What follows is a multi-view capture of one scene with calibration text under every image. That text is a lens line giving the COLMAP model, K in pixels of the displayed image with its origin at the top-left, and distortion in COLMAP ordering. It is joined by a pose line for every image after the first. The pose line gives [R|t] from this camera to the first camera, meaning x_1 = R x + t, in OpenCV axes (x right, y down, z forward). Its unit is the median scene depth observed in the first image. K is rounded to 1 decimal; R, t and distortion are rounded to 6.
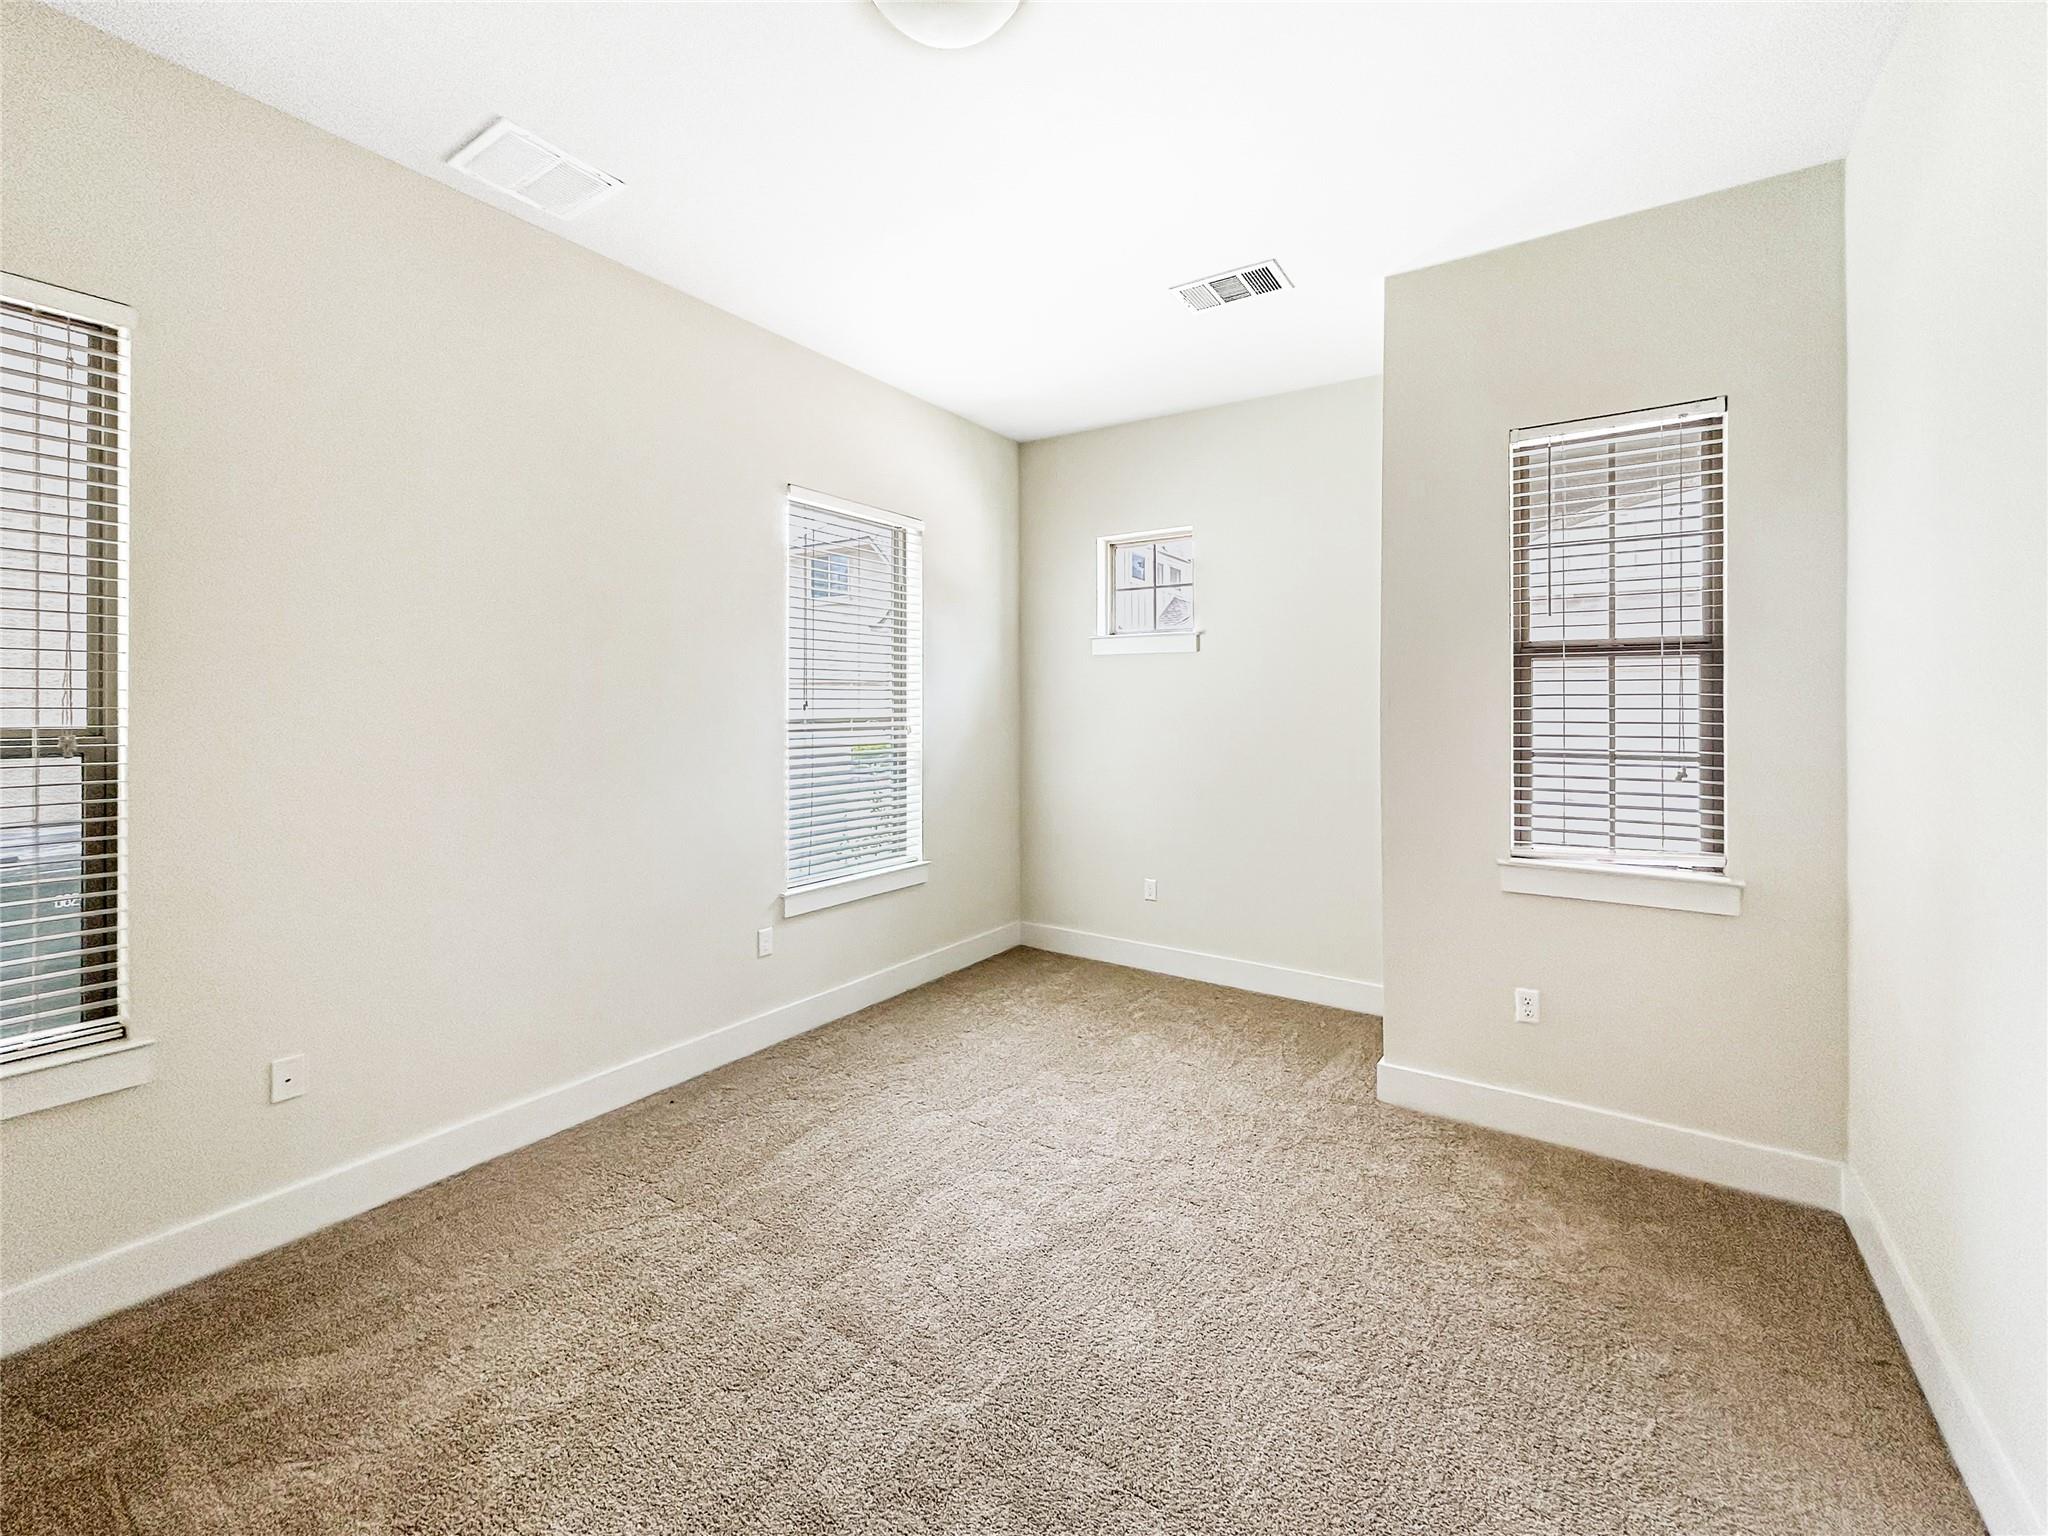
lens RADIAL K [[854.1, 0, 1024.5], [0, 854.1, 722.7], [0, 0, 1]] dist [-0.000471, -0.000153]
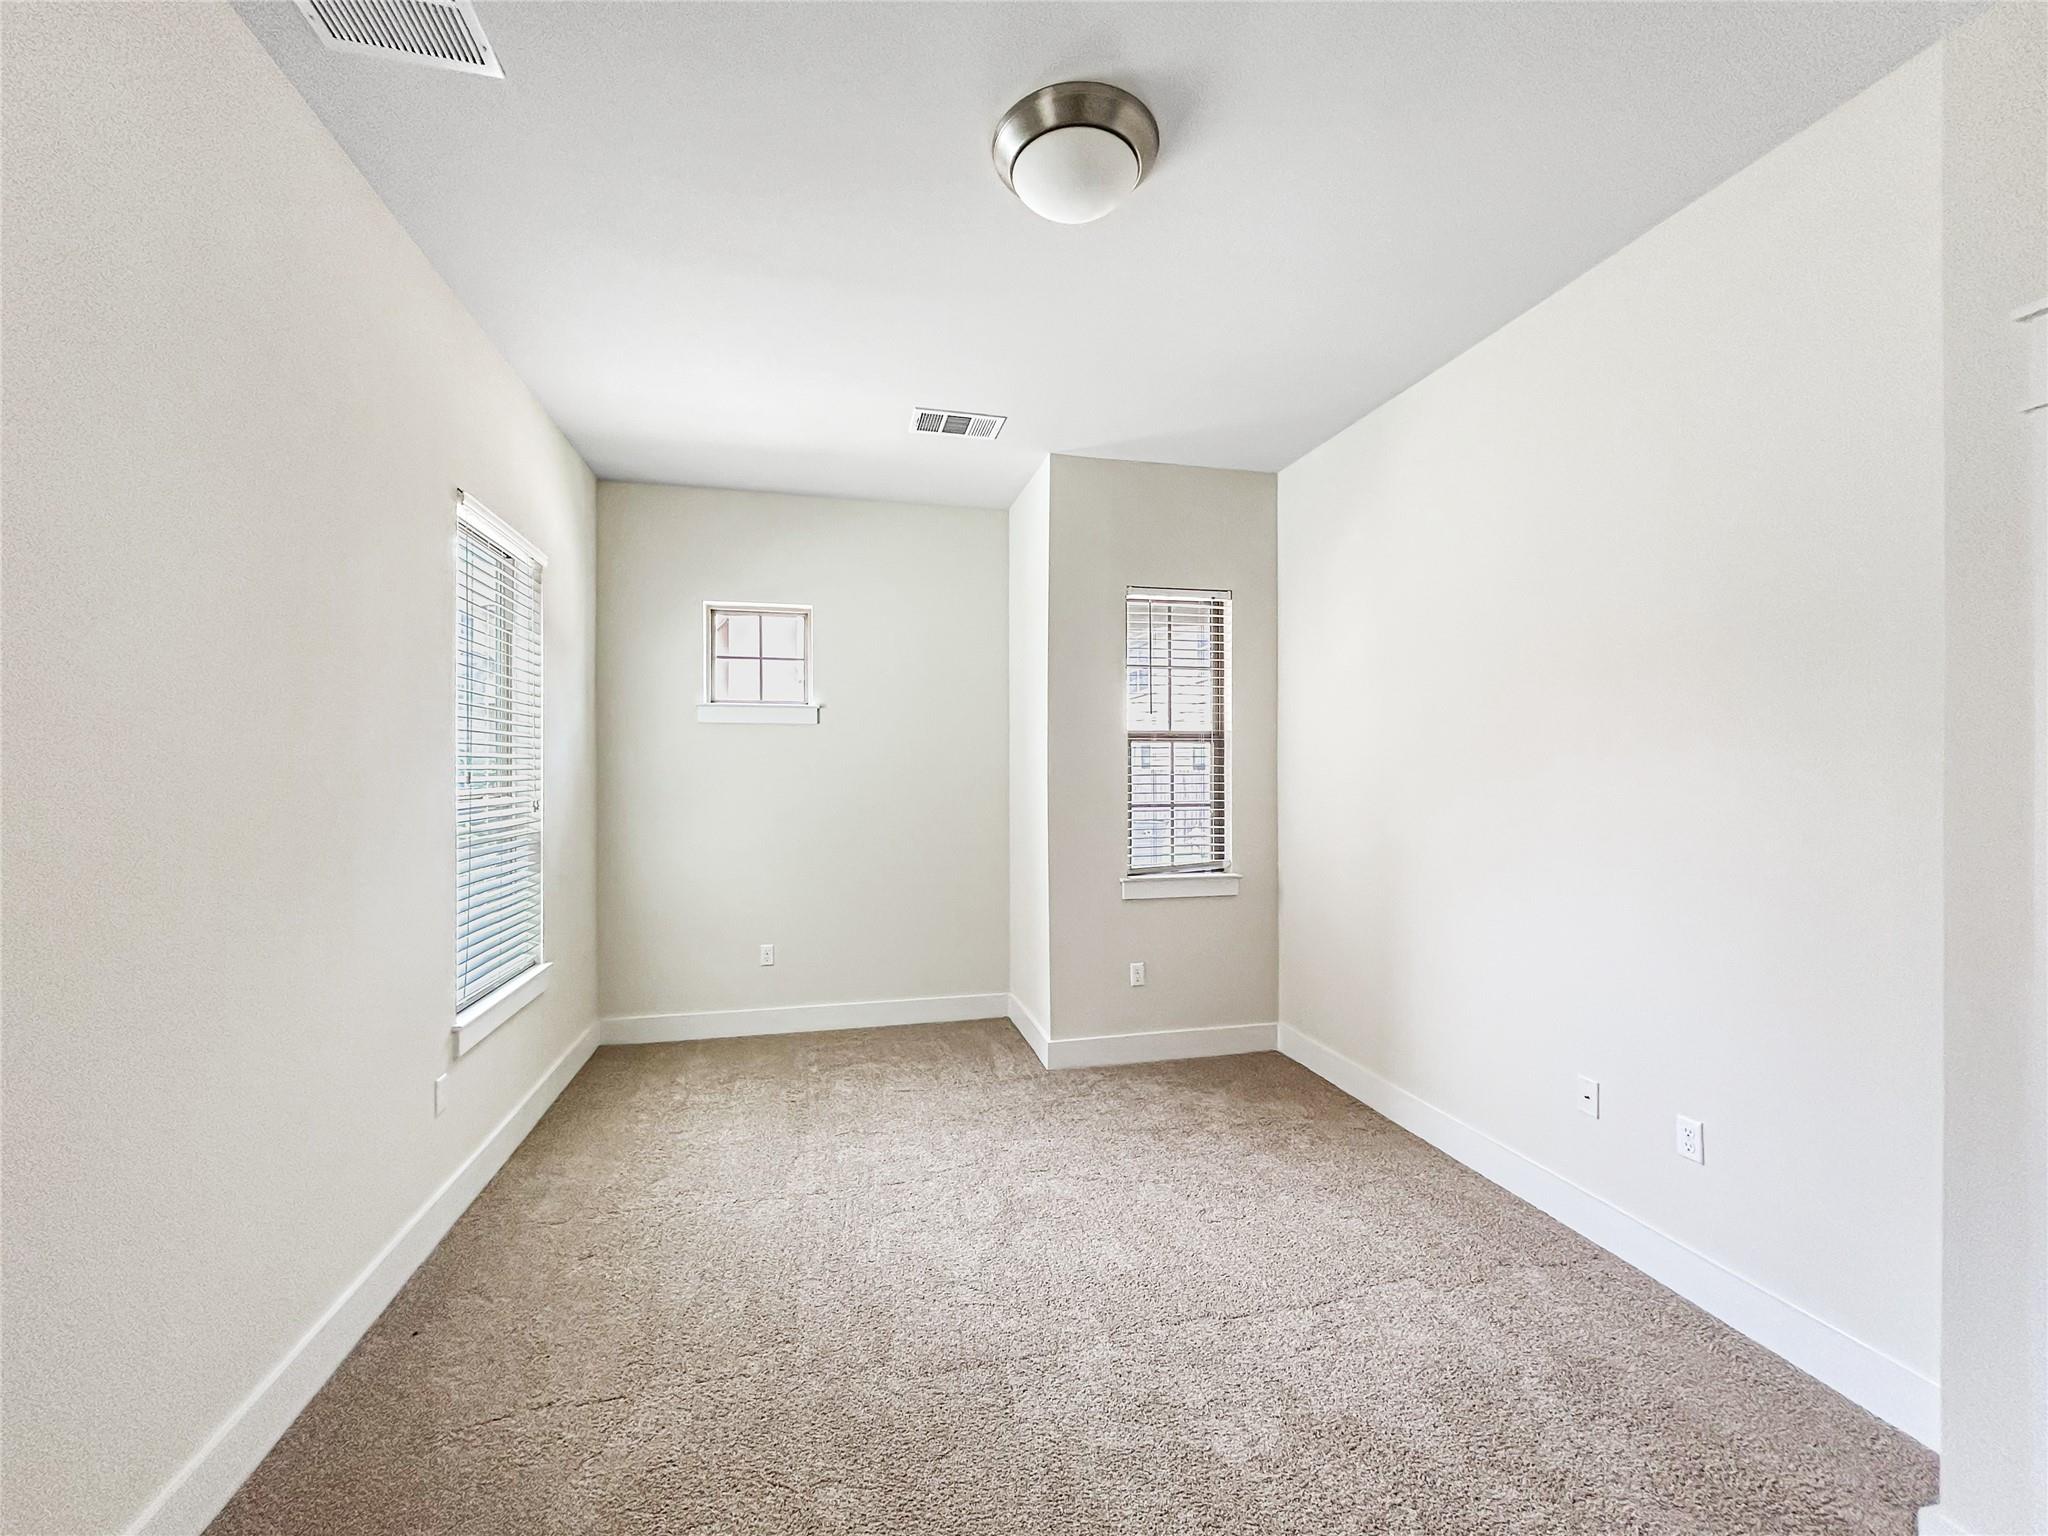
lens RADIAL K [[837.6, 0, 1022.9], [0, 837.6, 784.8], [0, 0, 1]] dist [-0.000414, -0.000398]
pose [[0.675404, -0.015829, 0.737278, -0.615829], [0.018997, 0.999811, 0.004062, -0.009010], [-0.737204, 0.011263, 0.675577, 0.155472]]
